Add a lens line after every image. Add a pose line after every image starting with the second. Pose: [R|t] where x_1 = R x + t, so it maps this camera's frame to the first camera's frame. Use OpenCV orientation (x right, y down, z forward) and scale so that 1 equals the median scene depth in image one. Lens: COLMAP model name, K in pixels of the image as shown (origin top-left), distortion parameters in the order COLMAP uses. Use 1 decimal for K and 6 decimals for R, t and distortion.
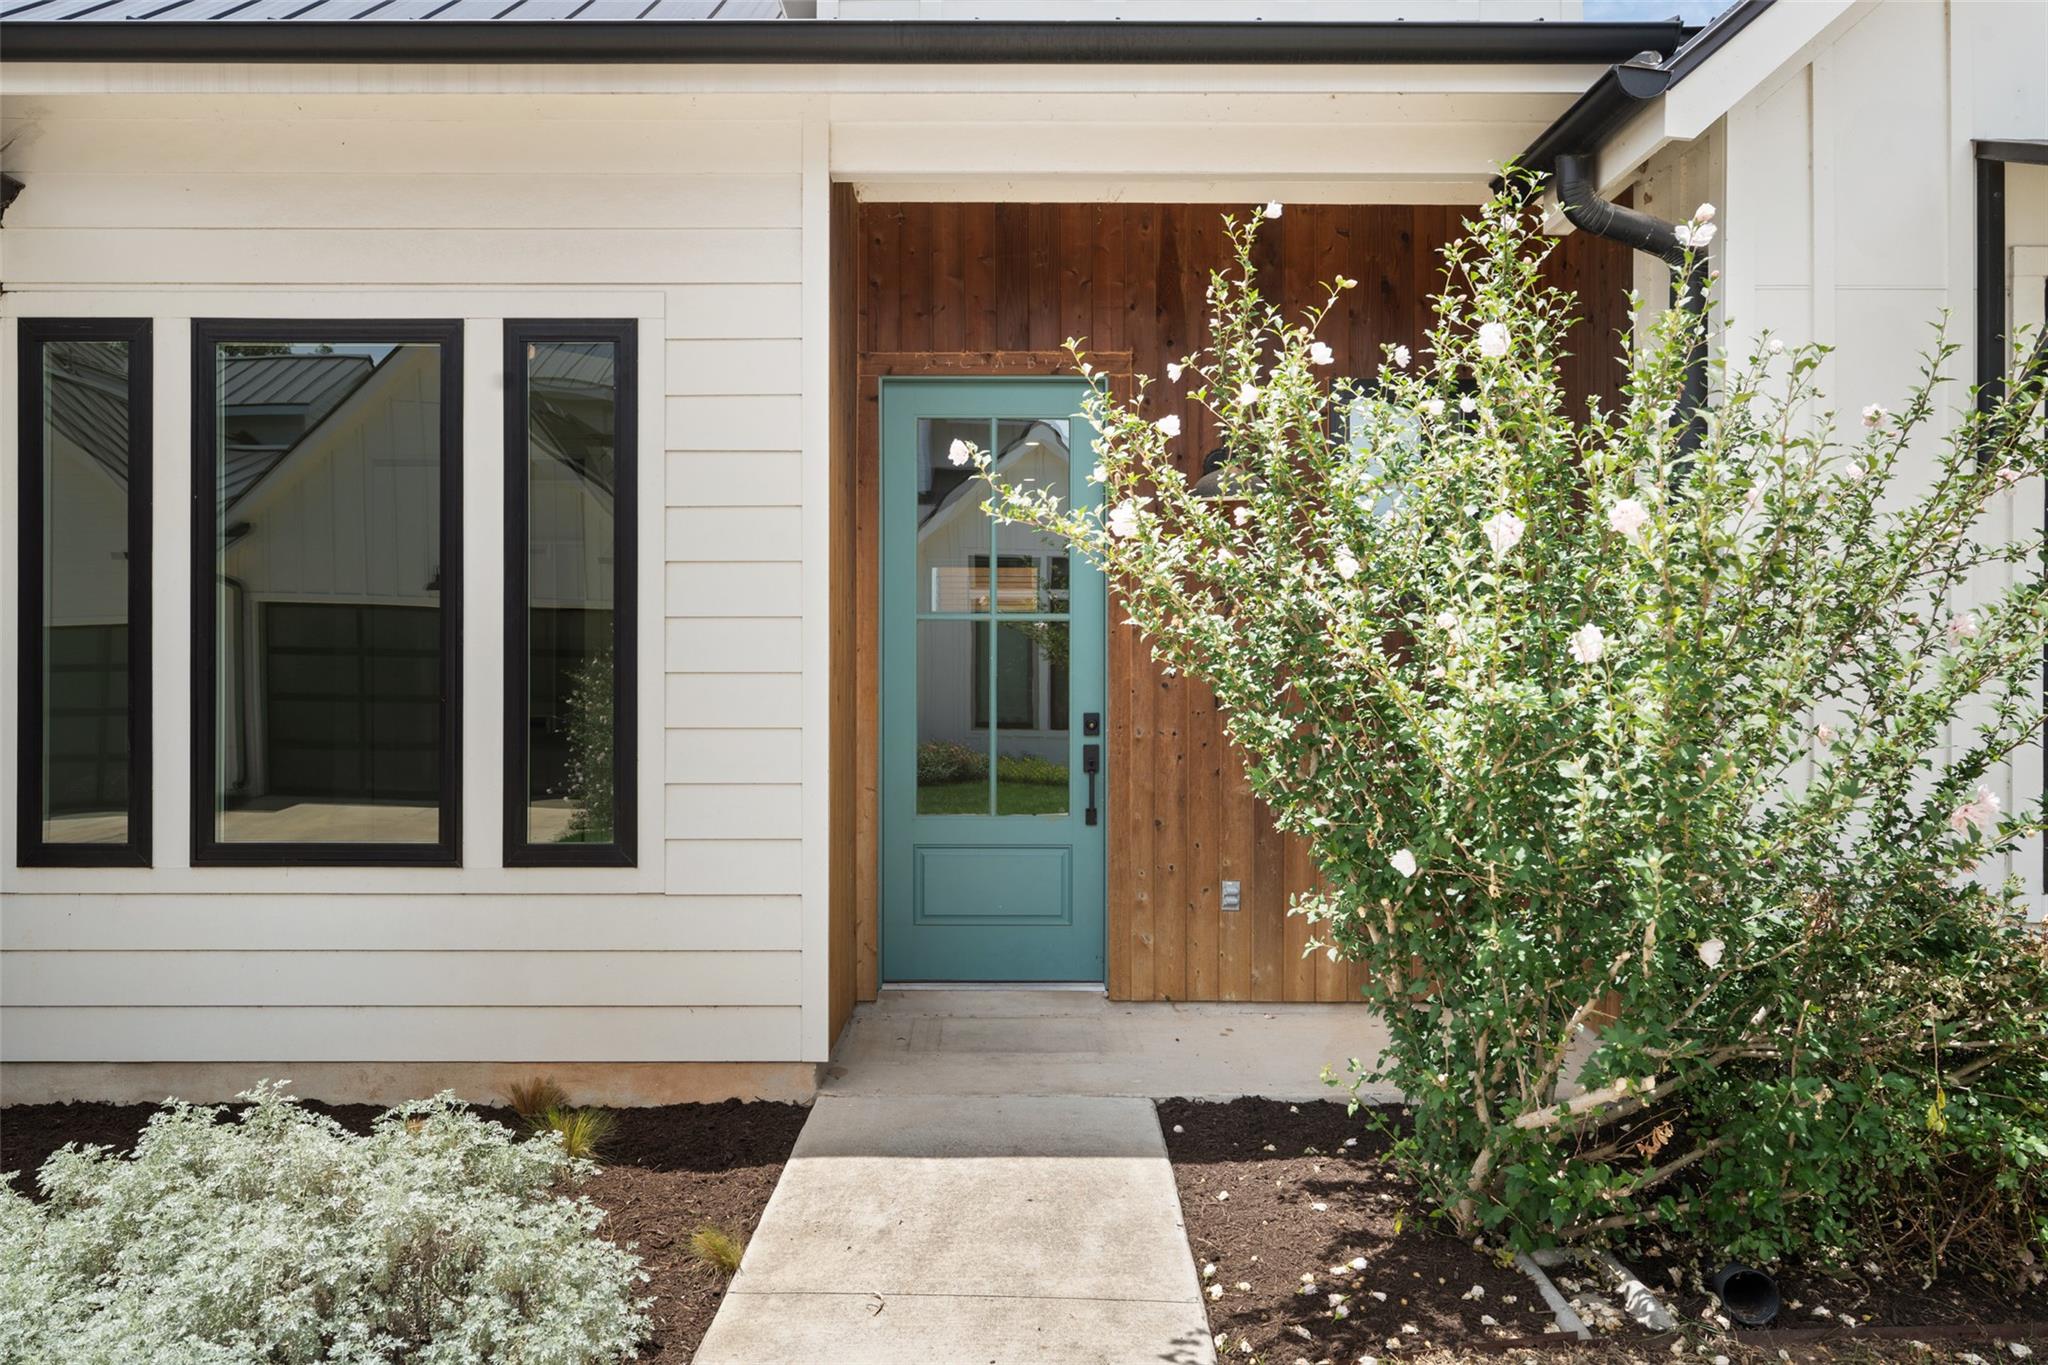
lens RADIAL K [[1458.3, 0, 1021.1], [0, 1458.3, 677.3], [0, 0, 1]] dist [0.011631, 0.003300]
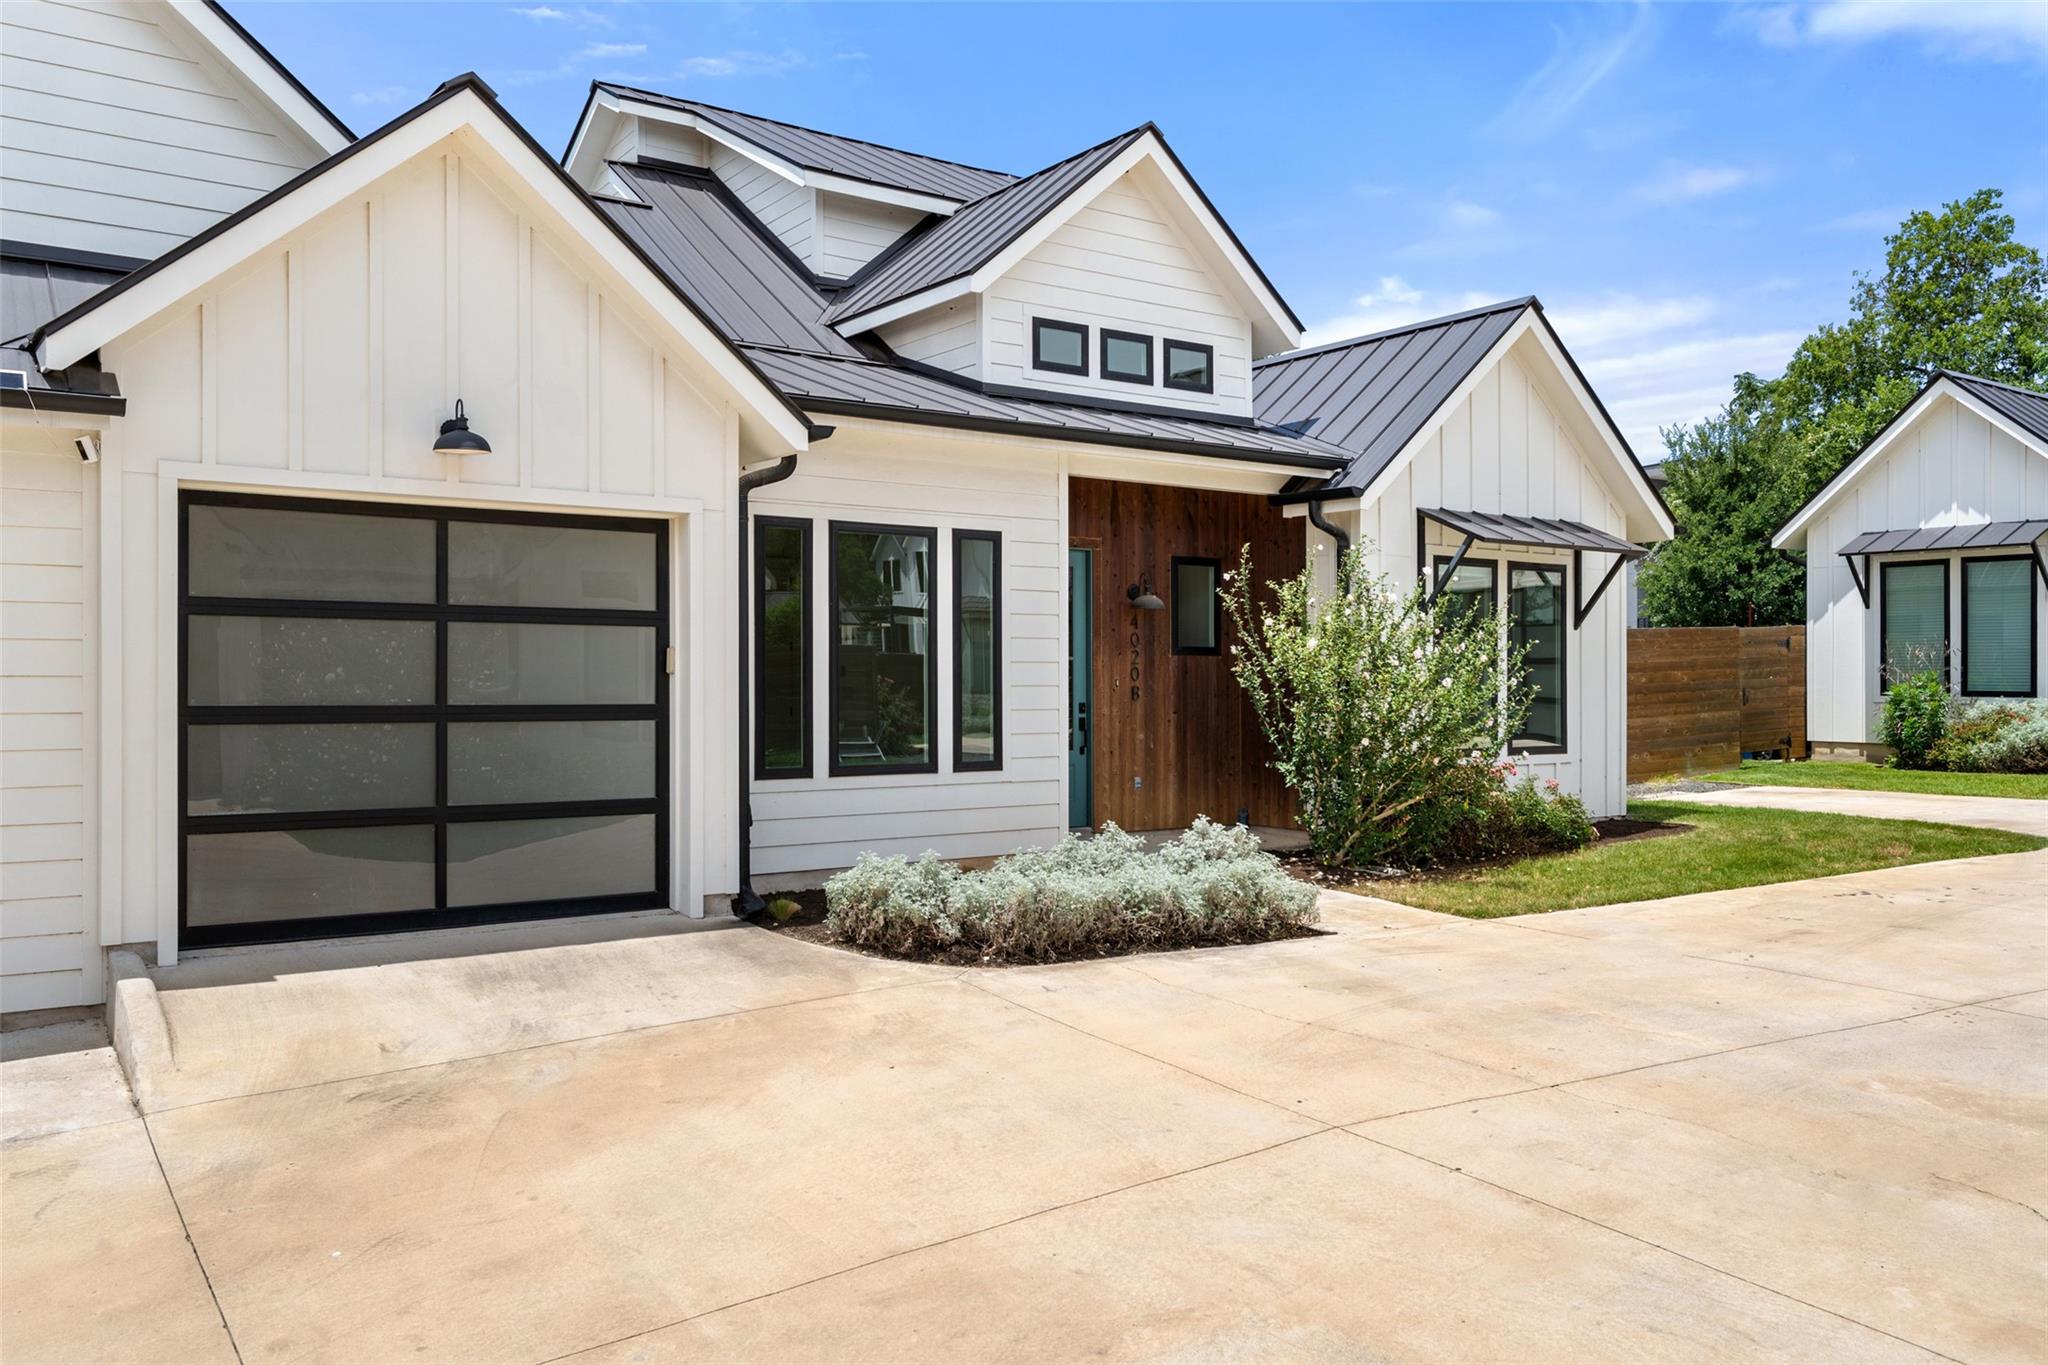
lens RADIAL K [[1465.7, 0, 1038.9], [0, 1465.7, 673.3], [0, 0, 1]] dist [0.019590, 0.003672]
pose [[0.822713, 0.002683, 0.568450, -1.532534], [-0.001478, 0.999996, -0.002580, -0.016770], [-0.568455, 0.001282, 0.822714, -0.934474]]
